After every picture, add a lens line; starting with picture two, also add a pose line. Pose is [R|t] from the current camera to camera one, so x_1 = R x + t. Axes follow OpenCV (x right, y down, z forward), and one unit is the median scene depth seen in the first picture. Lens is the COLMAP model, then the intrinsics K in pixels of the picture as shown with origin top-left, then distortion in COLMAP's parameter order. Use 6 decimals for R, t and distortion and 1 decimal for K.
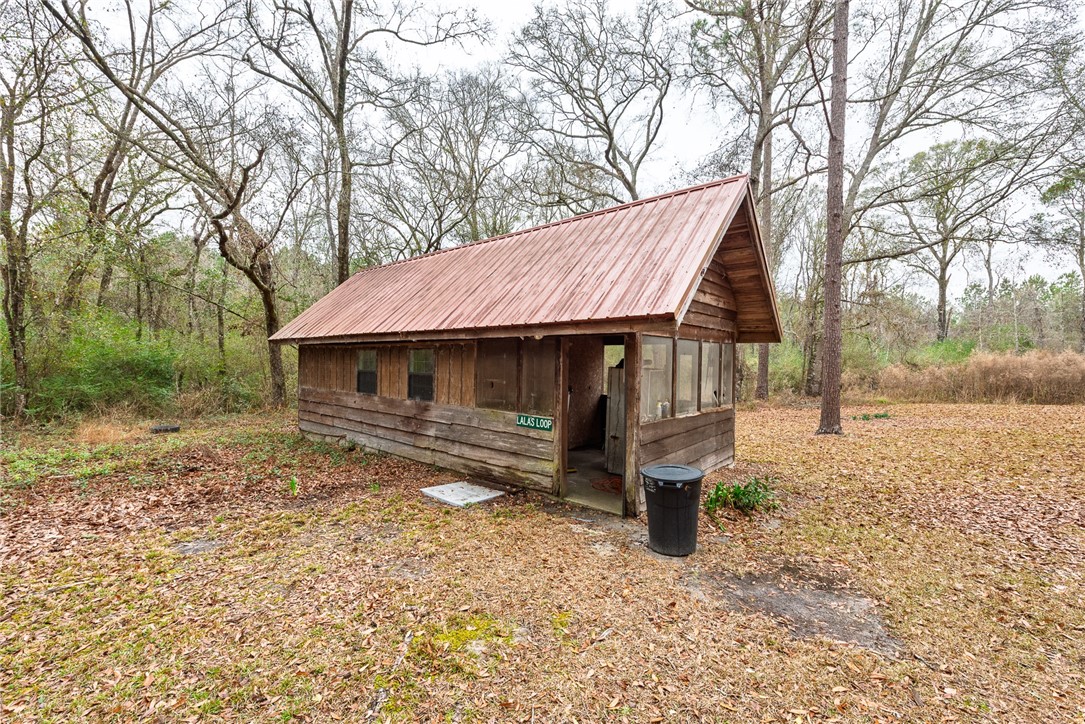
lens RADIAL K [[425.8, 0, 533.8], [0, 425.8, 359.5], [0, 0, 1]] dist [-0.000359, 0.000150]
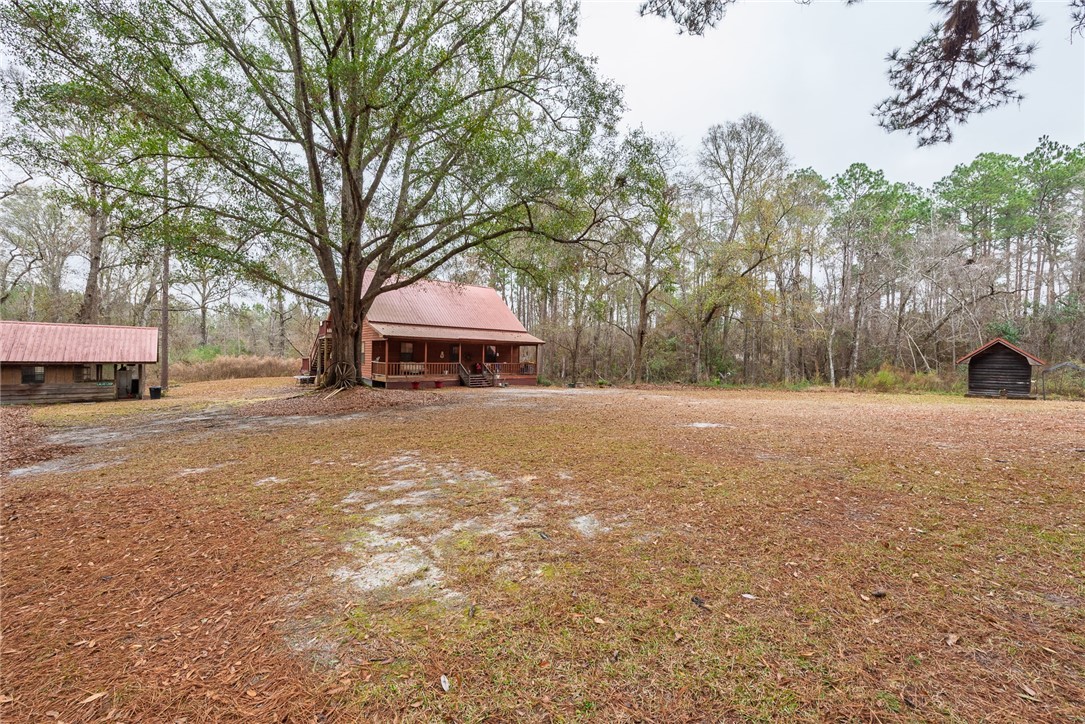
lens RADIAL K [[425.8, 0, 533.8], [0, 425.8, 359.5], [0, 0, 1]] dist [-0.000359, 0.000150]
pose [[0.154730, -0.009373, 0.987912, -0.738835], [-0.010710, 0.999880, 0.011164, -0.040204], [-0.987899, -0.012308, 0.154611, -0.812725]]
